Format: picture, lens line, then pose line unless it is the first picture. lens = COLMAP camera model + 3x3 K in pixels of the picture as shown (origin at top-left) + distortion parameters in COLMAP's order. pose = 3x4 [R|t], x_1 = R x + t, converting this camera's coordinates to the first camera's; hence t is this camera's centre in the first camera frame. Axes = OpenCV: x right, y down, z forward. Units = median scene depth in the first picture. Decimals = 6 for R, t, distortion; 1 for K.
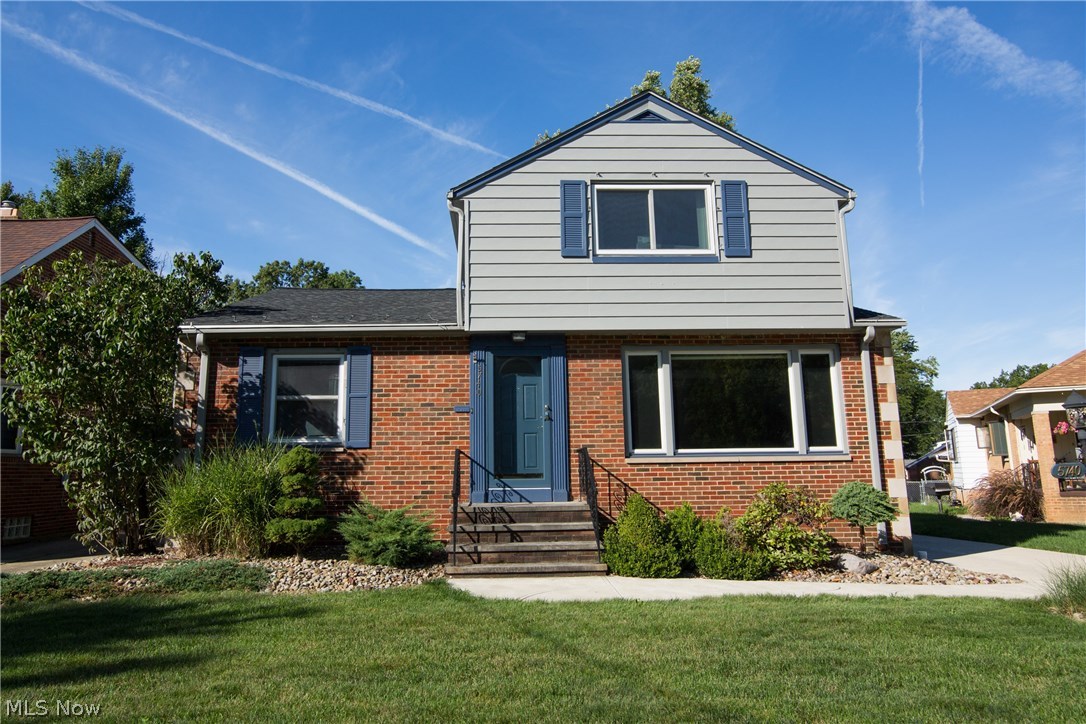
lens RADIAL K [[670.7, 0, 543.0], [0, 670.7, 362.0], [0, 0, 1]] dist [-0.006324, -0.000772]
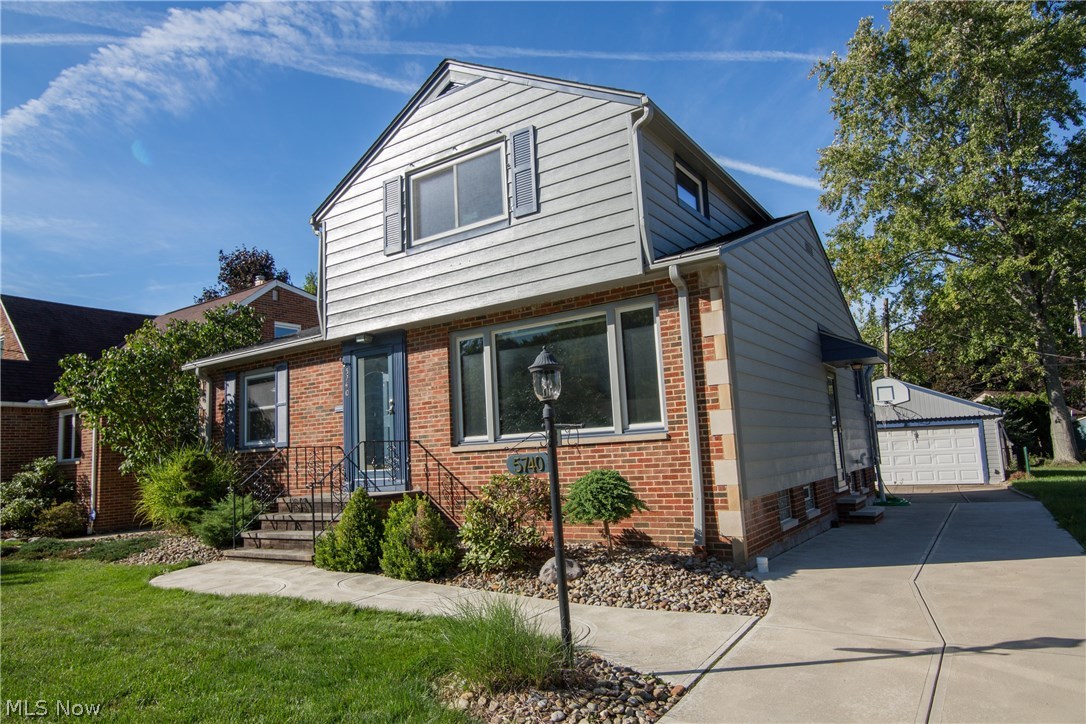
lens RADIAL K [[675.2, 0, 543.6], [0, 675.2, 367.0], [0, 0, 1]] dist [0.005336, 0.000761]
pose [[0.813907, -0.105004, -0.571427, 0.801203], [0.138015, 0.990322, 0.014601, 0.030253], [0.564364, -0.090749, 0.820523, 0.267011]]
